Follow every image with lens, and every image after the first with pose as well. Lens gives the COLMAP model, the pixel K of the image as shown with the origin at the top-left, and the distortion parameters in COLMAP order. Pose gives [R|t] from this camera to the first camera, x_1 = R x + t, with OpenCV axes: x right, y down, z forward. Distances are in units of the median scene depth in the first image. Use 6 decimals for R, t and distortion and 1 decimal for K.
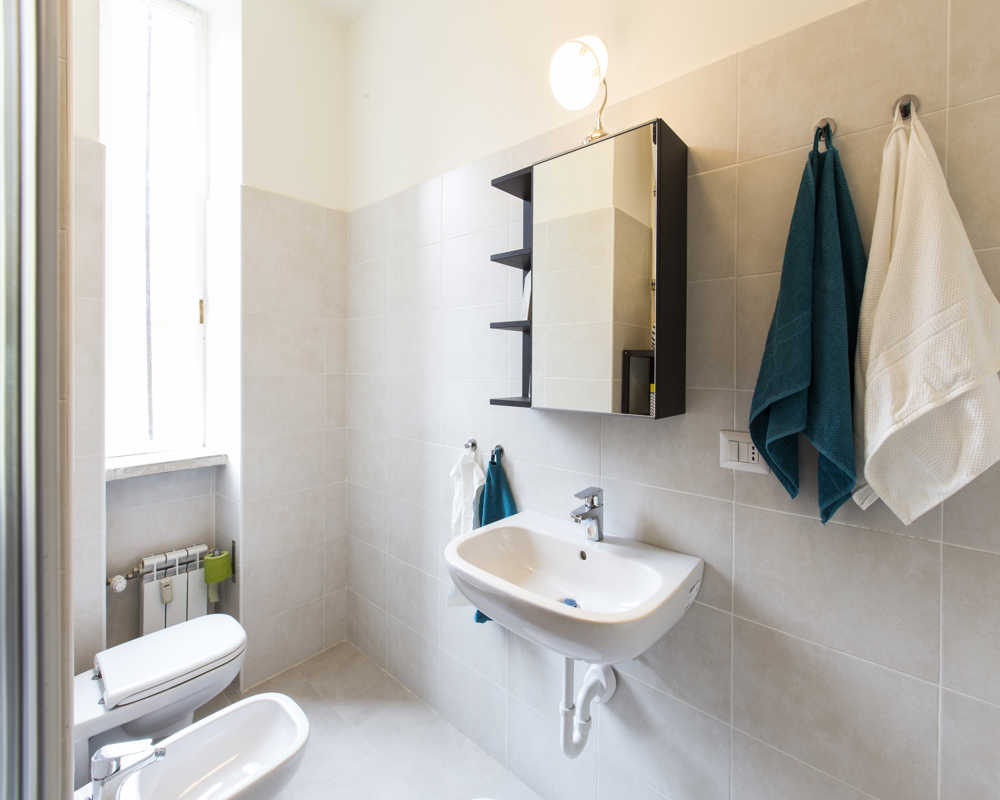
lens RADIAL K [[450.2, 0, 512.4], [0, 450.2, 369.1], [0, 0, 1]] dist [-0.001926, -0.000511]
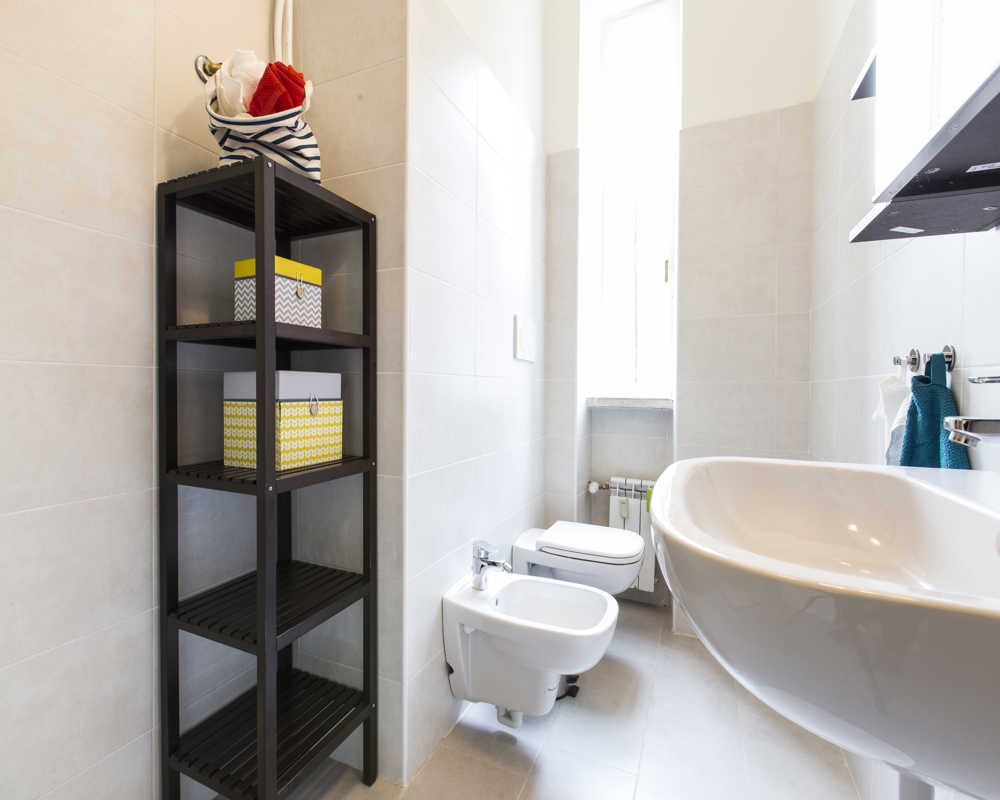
lens RADIAL K [[447.0, 0, 499.6], [0, 447.0, 398.1], [0, 0, 1]] dist [-0.000355, -0.000026]
pose [[0.289853, 0.012058, -0.956995, 0.255158], [-0.021771, 0.999745, 0.006002, 0.200846], [0.956824, 0.019095, 0.290041, 0.333278]]
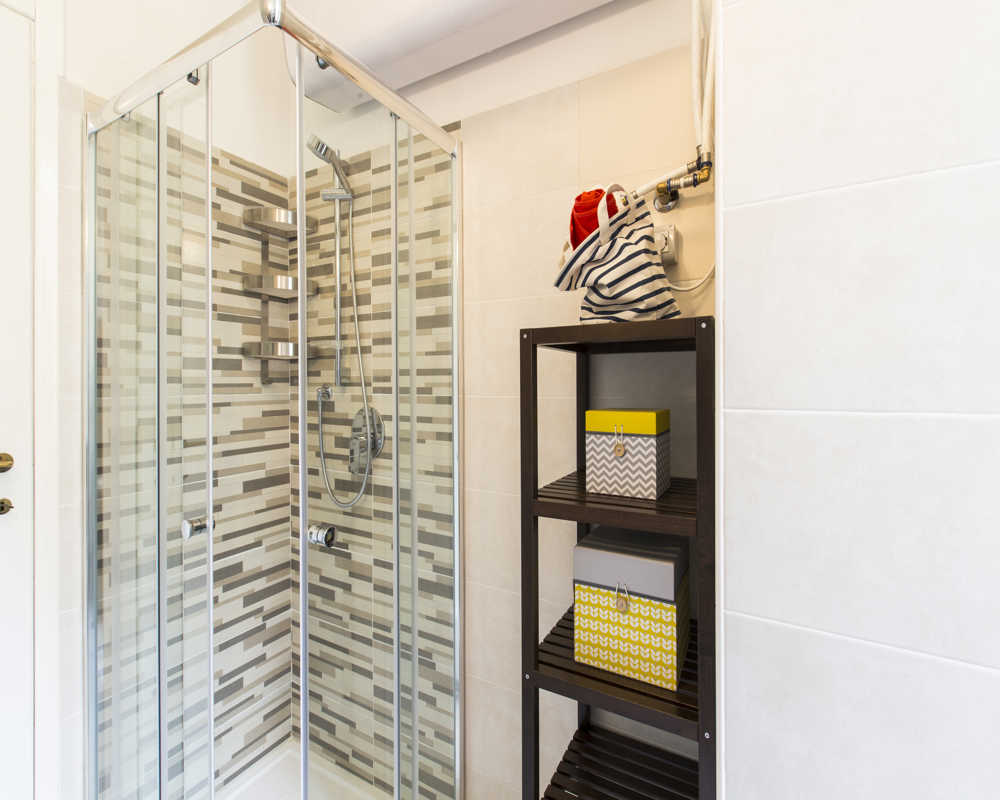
lens RADIAL K [[459.8, 0, 519.3], [0, 459.8, 383.3], [0, 0, 1]] dist [0.000145, -0.000407]
pose [[-0.977275, -0.004423, -0.211929, -0.174311], [-0.008941, 0.999753, 0.020364, -0.003727], [0.211786, 0.021797, -0.977073, 0.691637]]
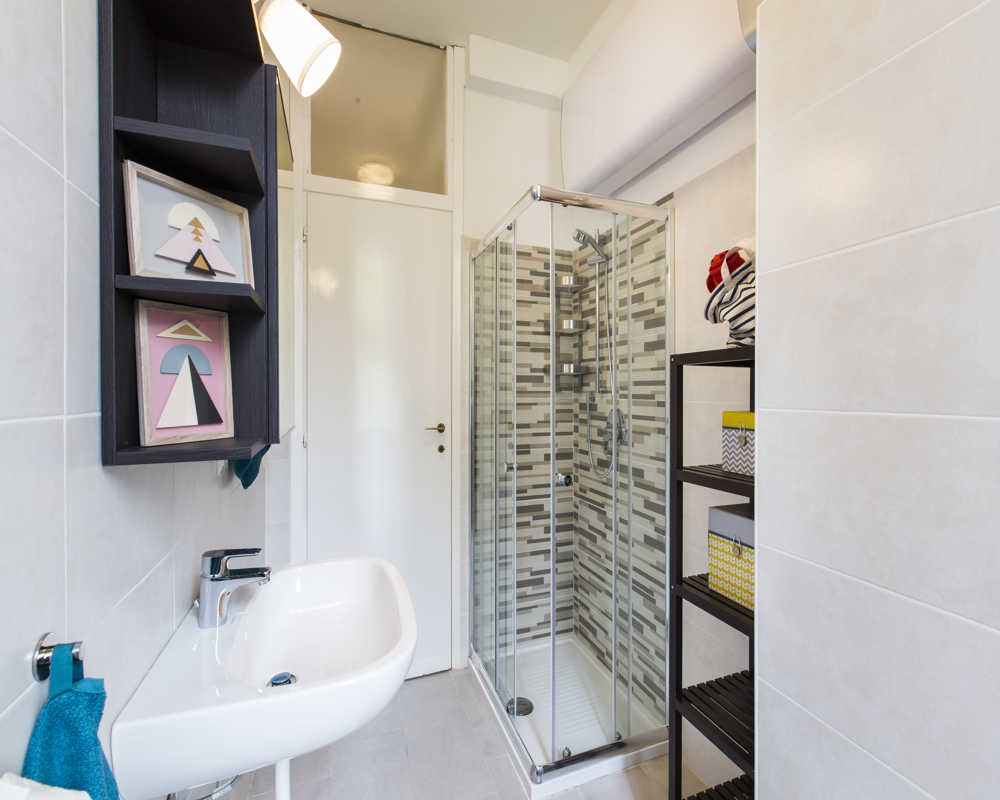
lens RADIAL K [[451.9, 0, 498.6], [0, 451.9, 398.7], [0, 0, 1]] dist [-0.000018, 0.000067]
pose [[-0.871508, -0.016667, 0.490097, -0.387433], [0.002237, 0.999277, 0.037961, -0.009575], [-0.490376, 0.034180, -0.870841, 0.965901]]
